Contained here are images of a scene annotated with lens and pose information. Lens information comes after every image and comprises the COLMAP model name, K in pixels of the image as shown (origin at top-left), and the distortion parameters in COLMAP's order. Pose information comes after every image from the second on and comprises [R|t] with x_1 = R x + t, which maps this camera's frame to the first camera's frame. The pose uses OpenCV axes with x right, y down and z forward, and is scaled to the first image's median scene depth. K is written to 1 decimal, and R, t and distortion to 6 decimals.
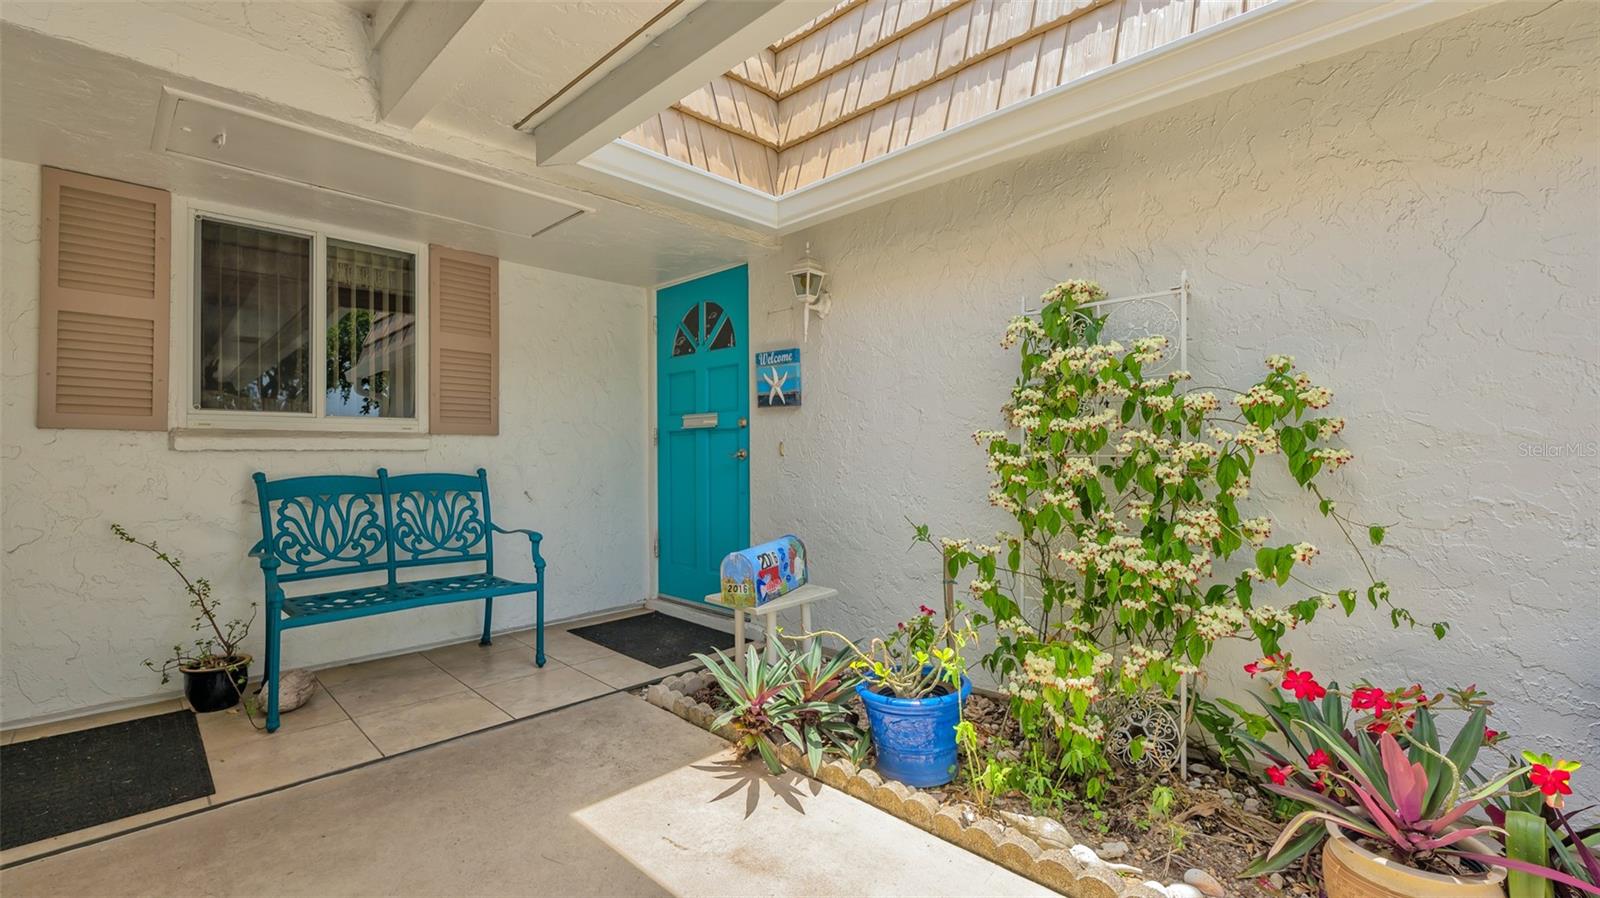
lens RADIAL K [[670.3, 0, 786.5], [0, 670.3, 445.2], [0, 0, 1]] dist [0.001163, -0.000052]
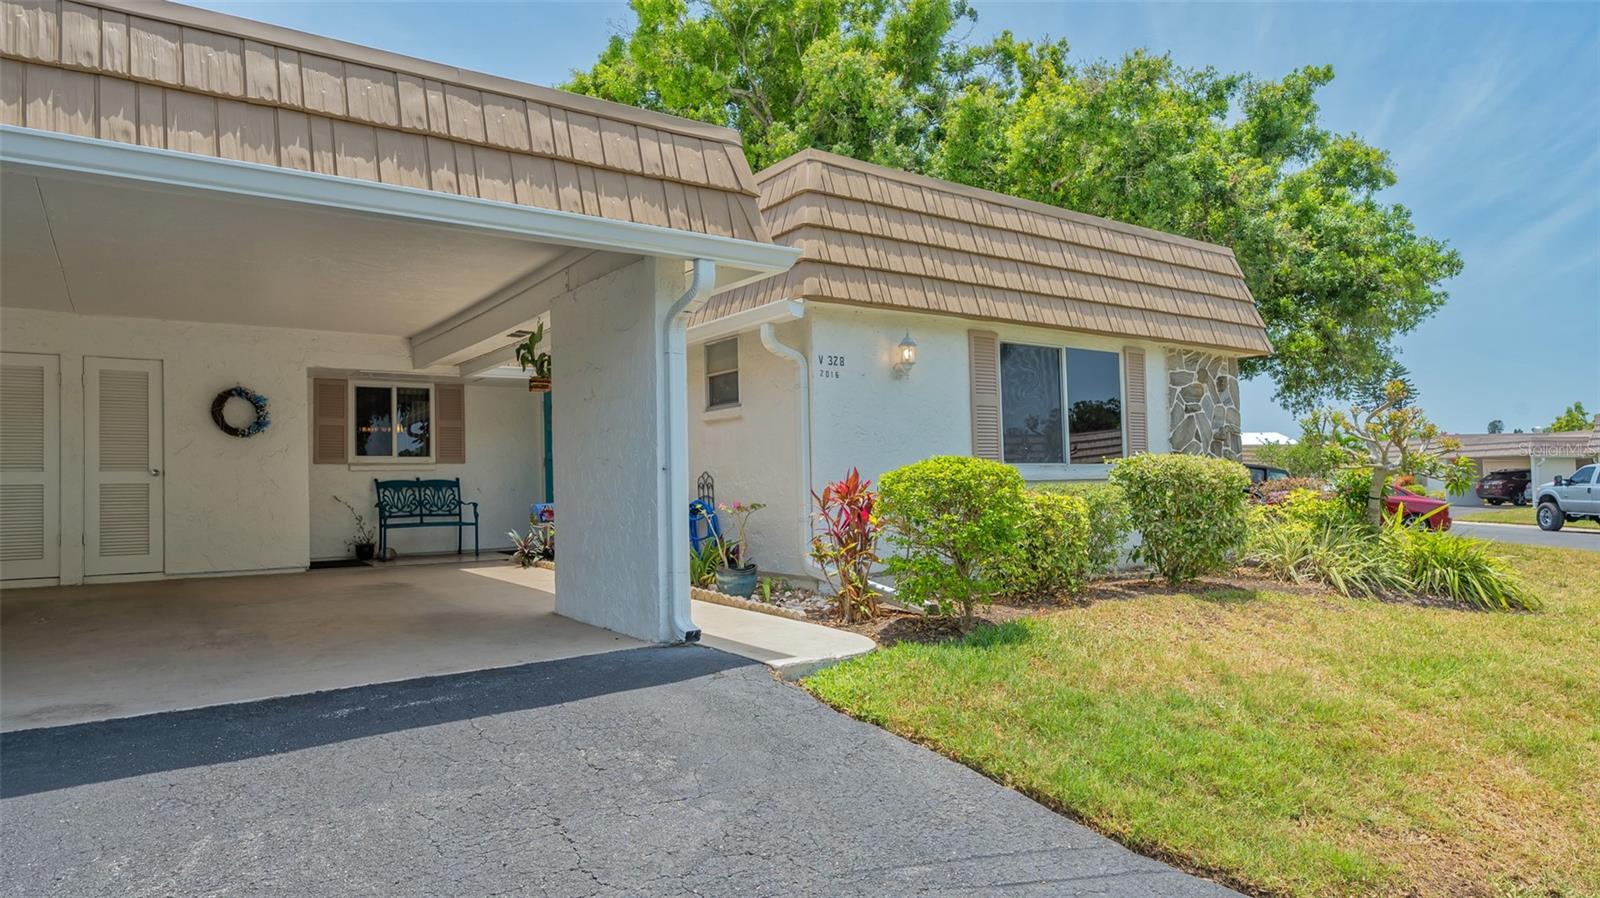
lens RADIAL K [[925.6, 0, 776.9], [0, 925.6, 465.9], [0, 0, 1]] dist [0.005964, 0.000052]
pose [[0.982570, -0.015494, -0.185245, 1.363408], [0.015097, 0.999880, -0.003555, 0.025233], [0.185278, 0.000697, 0.982686, -2.162529]]
